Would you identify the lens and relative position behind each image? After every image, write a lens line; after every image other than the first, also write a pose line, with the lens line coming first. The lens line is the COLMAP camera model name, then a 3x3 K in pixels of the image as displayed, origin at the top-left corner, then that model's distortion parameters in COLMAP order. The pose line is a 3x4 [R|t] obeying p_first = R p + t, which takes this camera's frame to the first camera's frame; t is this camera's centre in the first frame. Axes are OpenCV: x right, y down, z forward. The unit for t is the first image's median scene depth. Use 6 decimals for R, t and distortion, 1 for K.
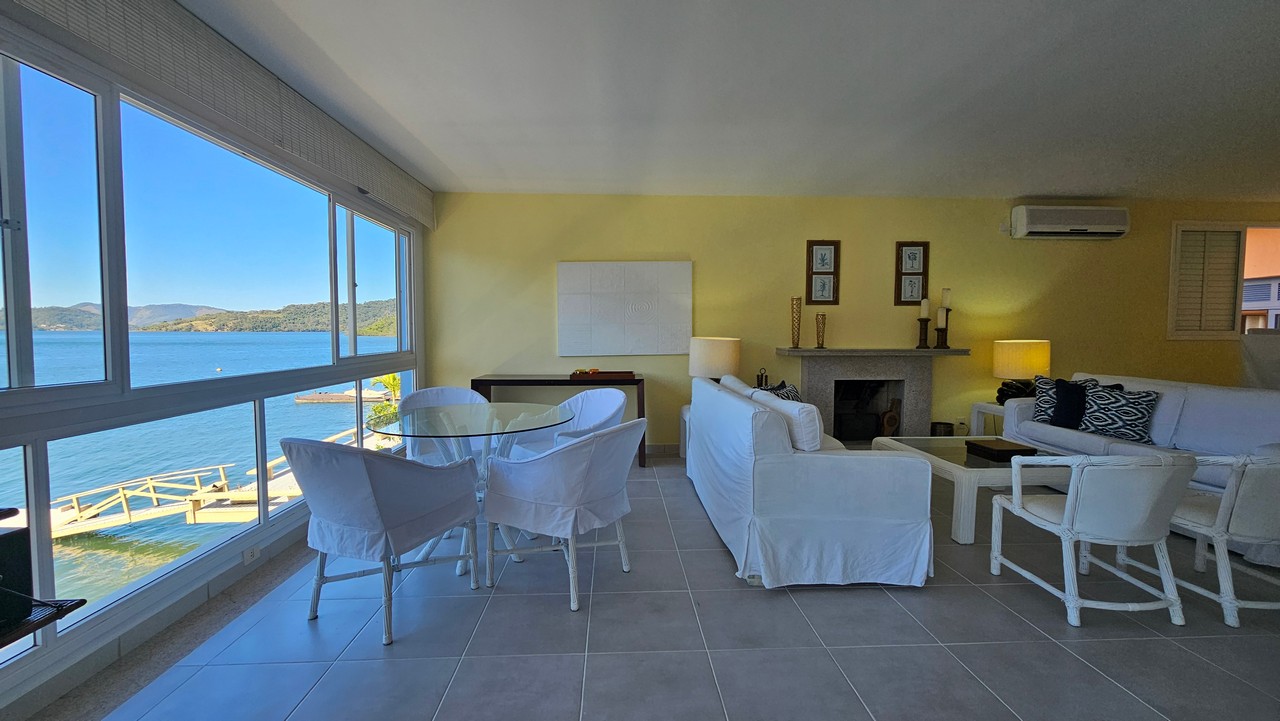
lens RADIAL K [[521.2, 0, 640.0], [0, 521.2, 360.5], [0, 0, 1]] dist [-0.003137, 0.000305]
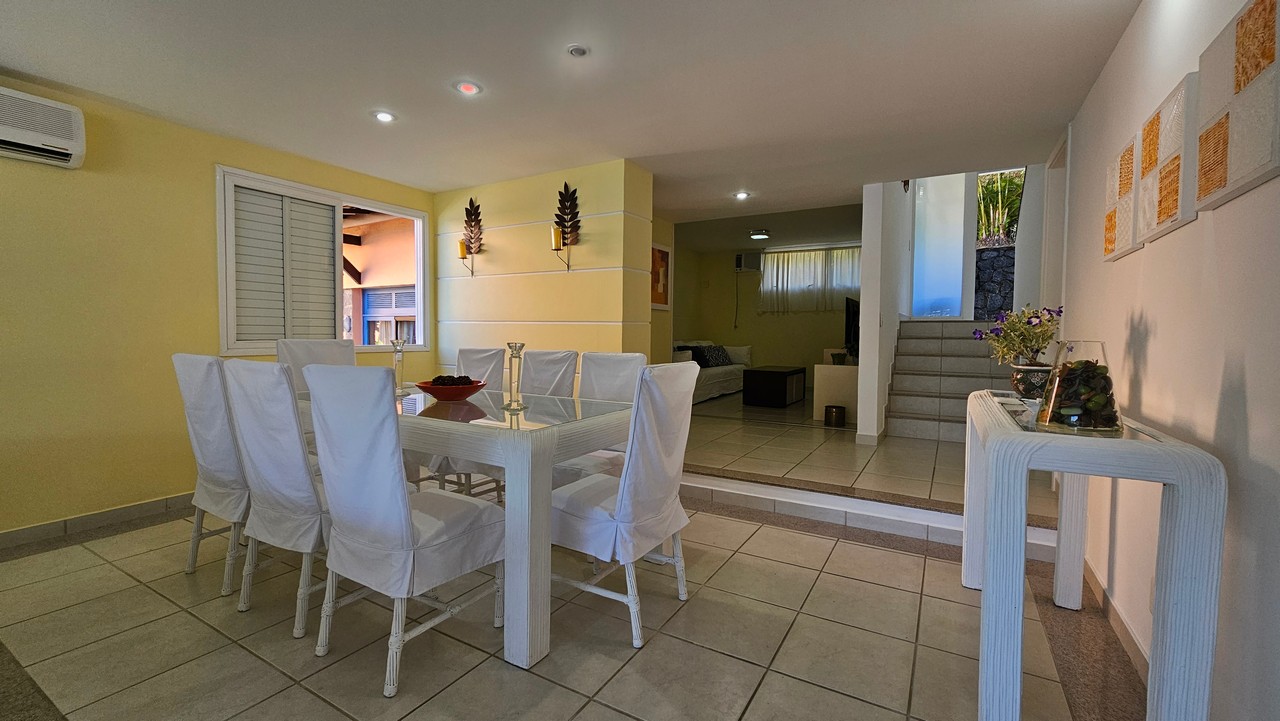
lens RADIAL K [[512.0, 0, 656.2], [0, 512.0, 355.1], [0, 0, 1]] dist [0.002400, 0.000403]
pose [[0.544594, -0.029816, 0.838170, 0.824020], [0.036710, 0.999258, 0.011694, -0.031388], [-0.837896, 0.024401, 0.545284, 0.239155]]
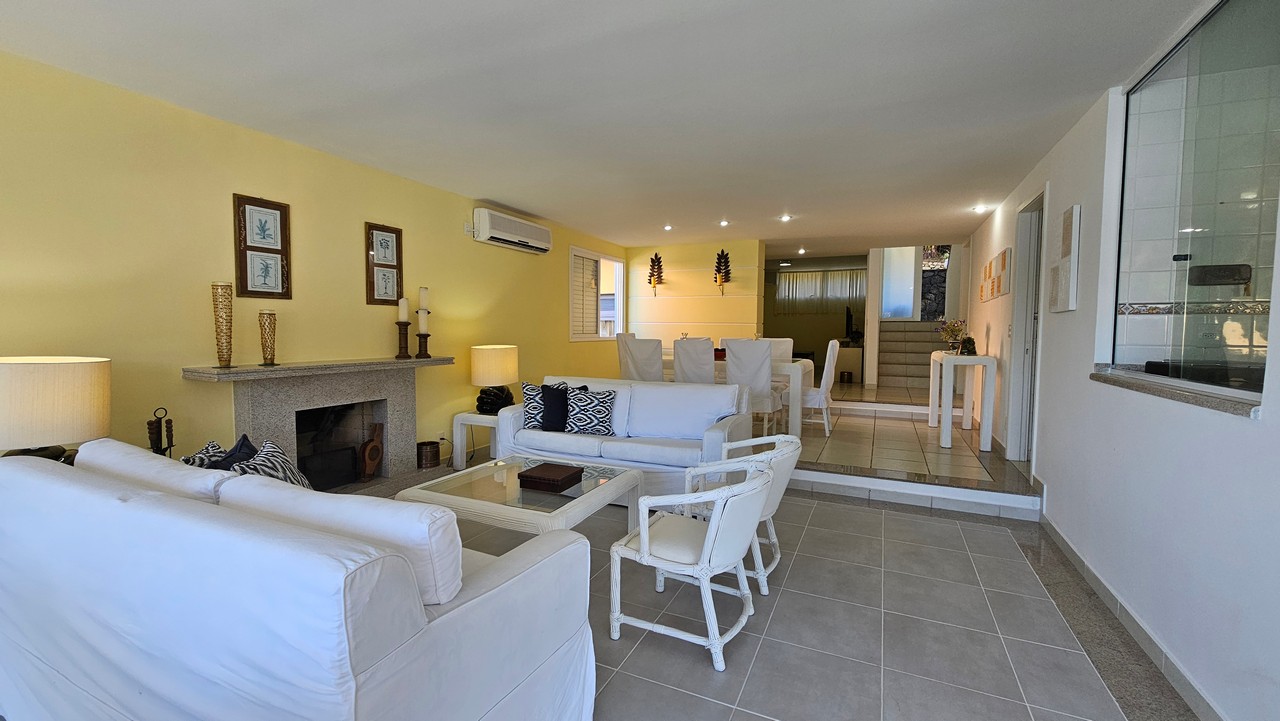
lens RADIAL K [[521.2, 0, 640.0], [0, 521.2, 360.5], [0, 0, 1]] dist [-0.003137, 0.000305]
pose [[0.467528, -0.049901, 0.882569, -0.009698], [0.041538, 0.998543, 0.034454, -0.032755], [-0.883002, 0.020553, 0.468919, 0.286662]]
